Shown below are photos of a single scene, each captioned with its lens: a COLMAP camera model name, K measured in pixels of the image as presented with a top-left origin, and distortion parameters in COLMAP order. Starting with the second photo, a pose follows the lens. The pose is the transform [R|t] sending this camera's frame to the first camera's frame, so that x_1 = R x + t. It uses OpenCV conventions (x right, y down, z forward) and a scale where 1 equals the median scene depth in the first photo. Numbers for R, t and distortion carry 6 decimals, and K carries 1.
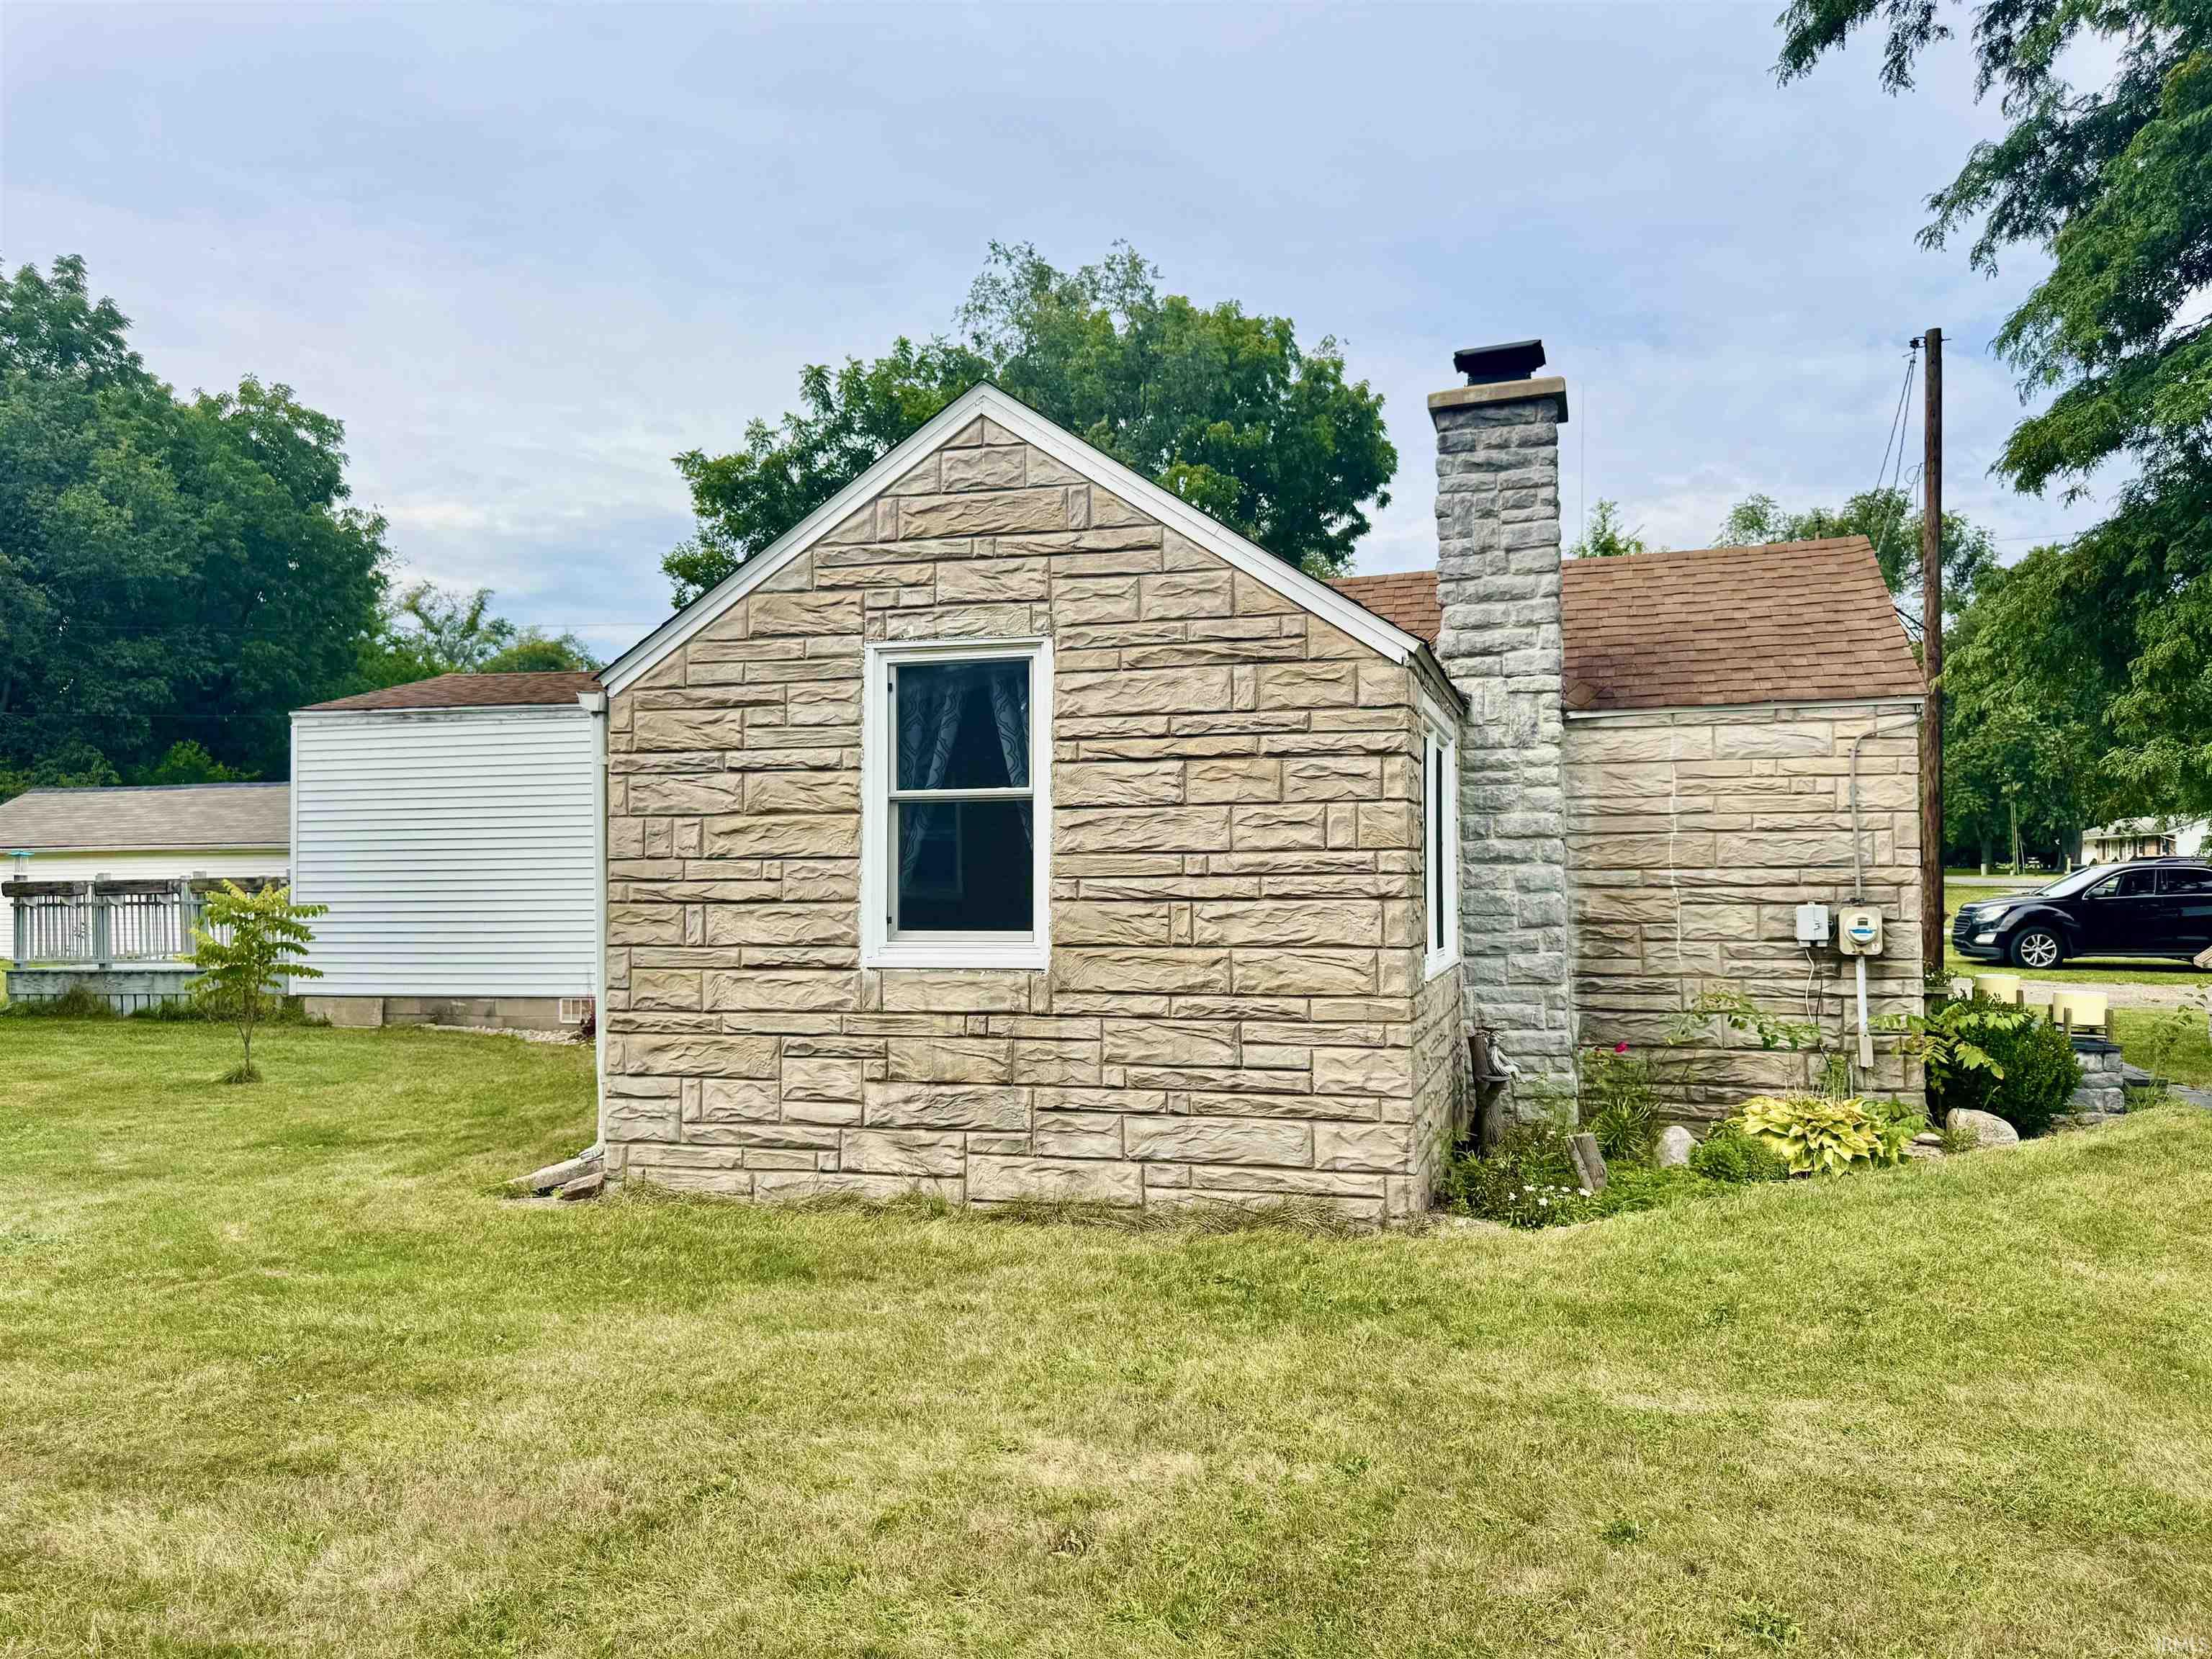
lens RADIAL K [[1463.0, 0, 1106.0], [0, 1463.0, 829.5], [0, 0, 1]] dist [0.095807, -0.110753]
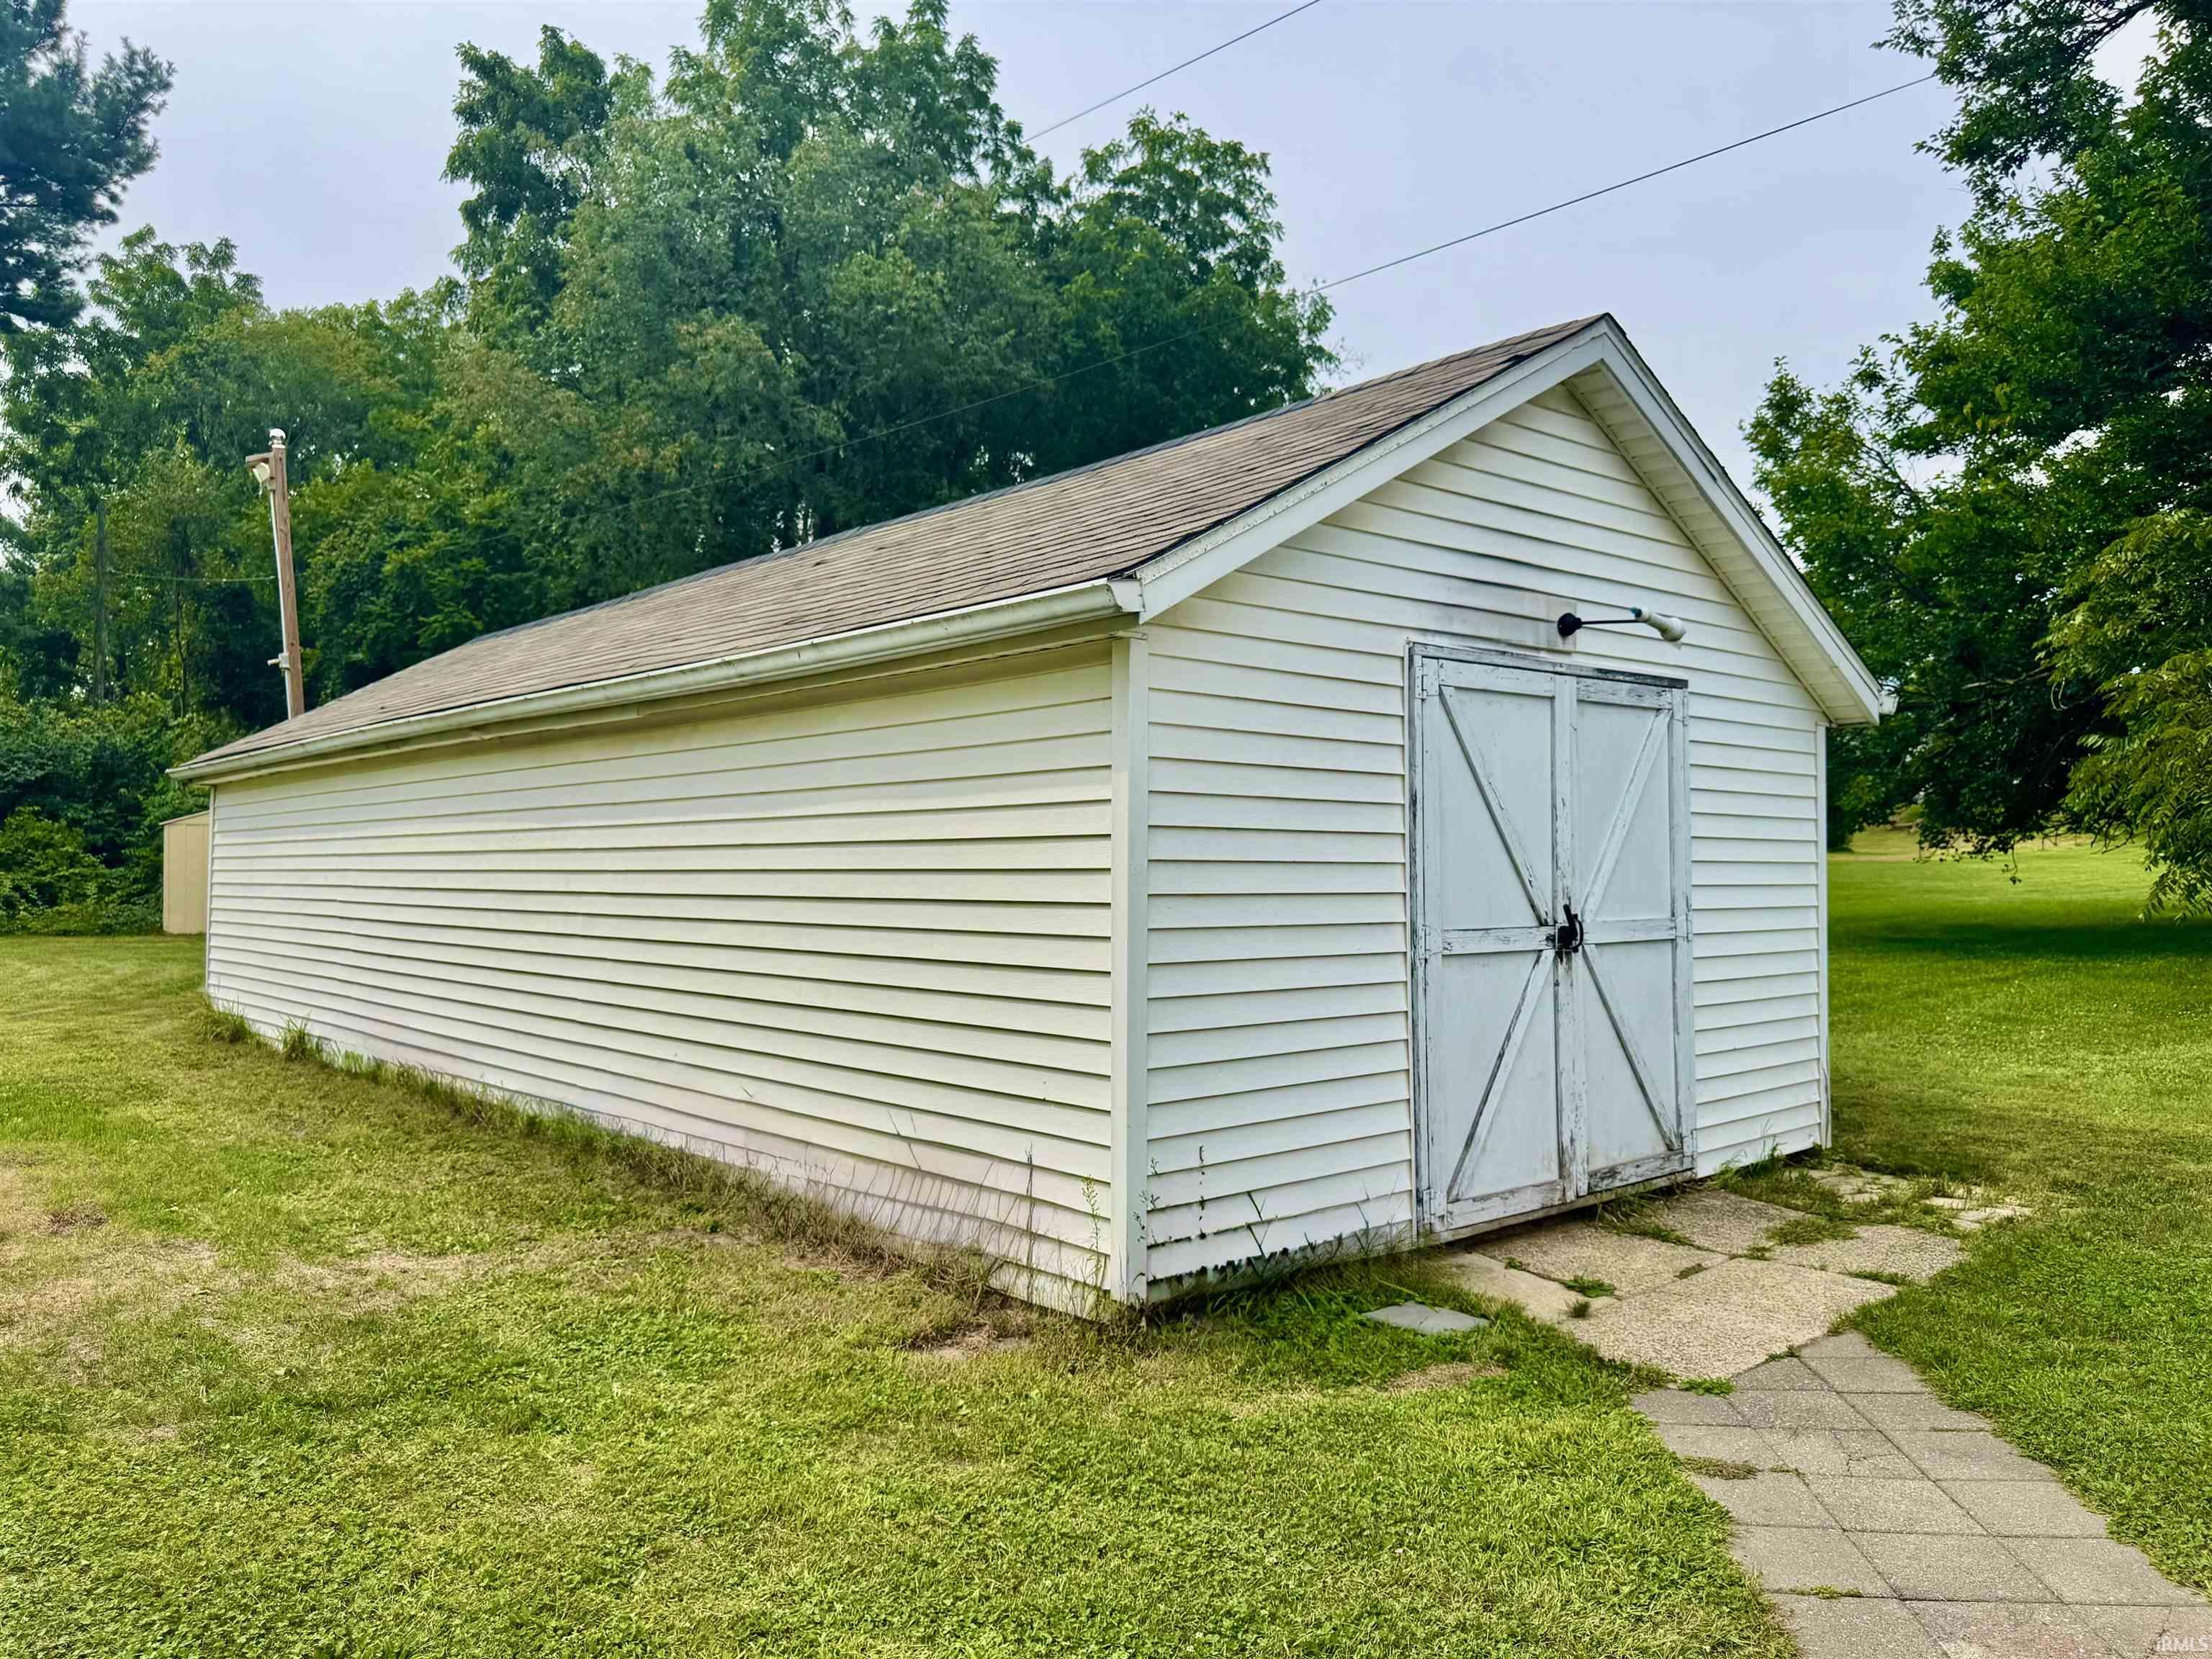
lens RADIAL K [[1577.6, 0, 1114.7], [0, 1577.6, 833.4], [0, 0, 1]] dist [0.025100, -0.028616]
pose [[0.803166, -0.000890, -0.595755, -0.252206], [0.010009, 0.999878, 0.012000, 0.023318], [0.595671, -0.015601, 0.803077, 0.654851]]
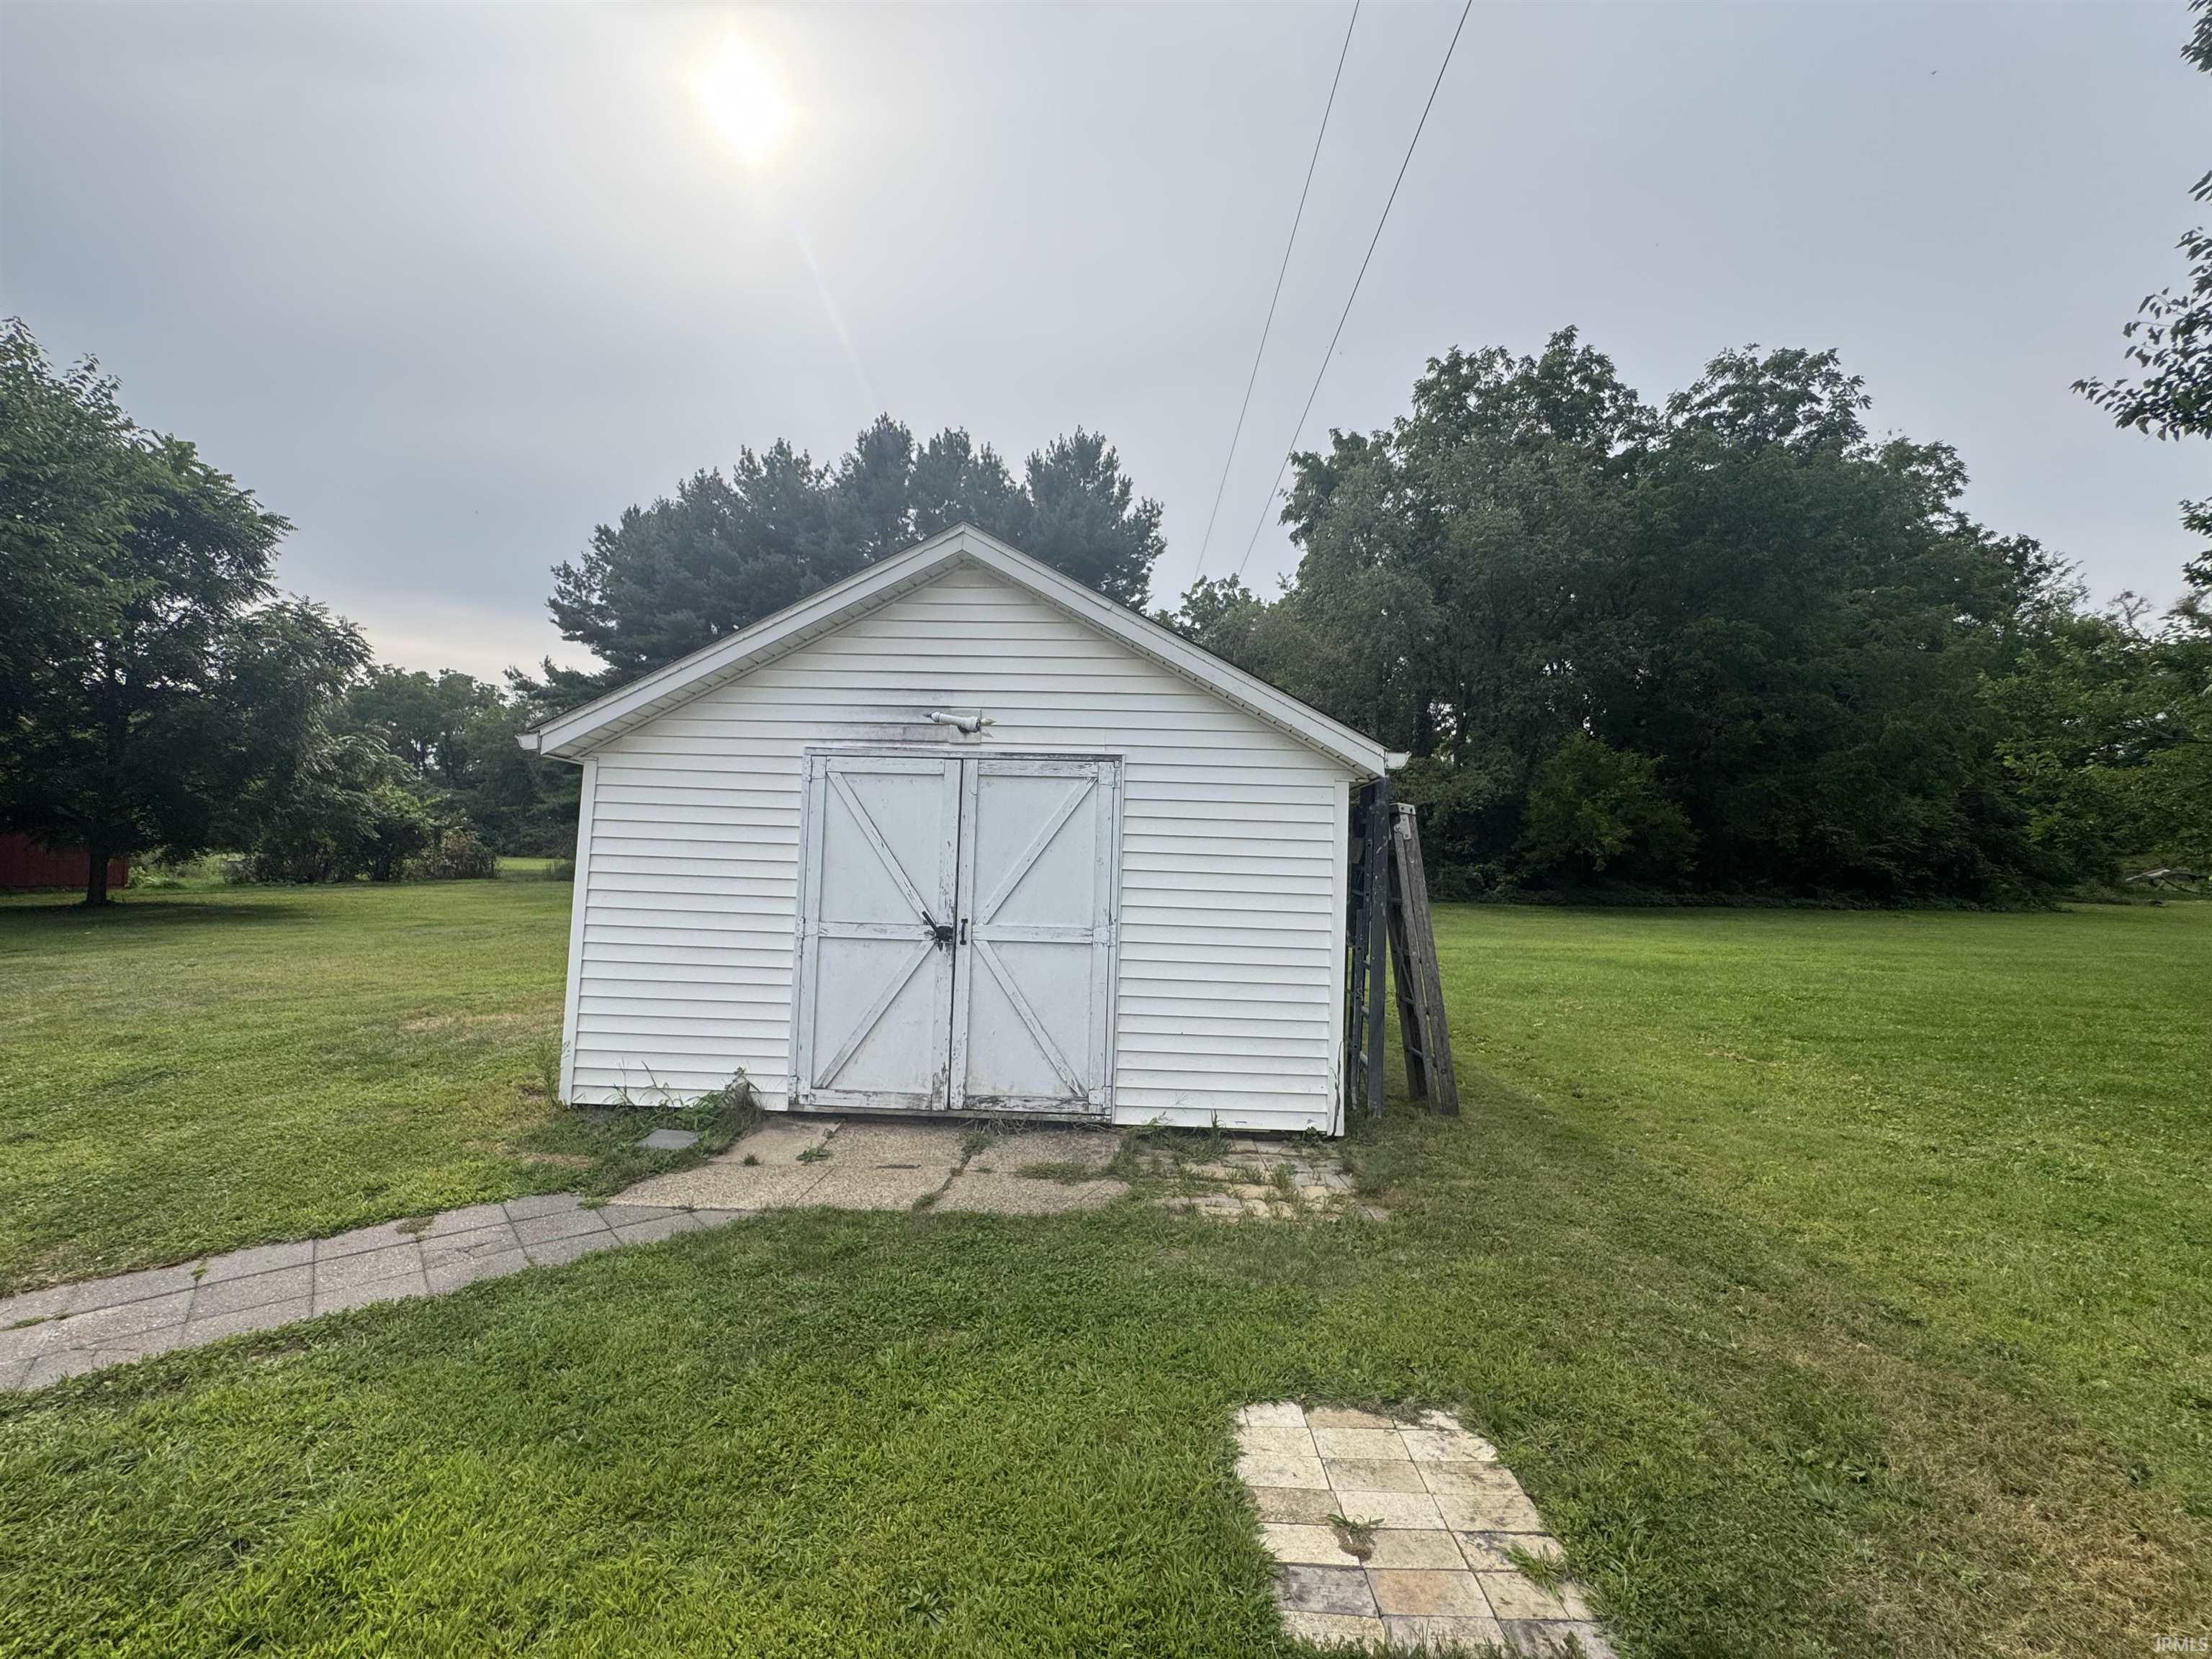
lens RADIAL K [[885.3, 0, 1103.2], [0, 885.3, 831.8], [0, 0, 1]] dist [-0.002825, 0.000910]
pose [[0.182504, -0.026747, -0.982841, -0.167907], [-0.001803, 0.999619, -0.027538, 0.024513], [0.983203, 0.006798, 0.182386, 0.820217]]
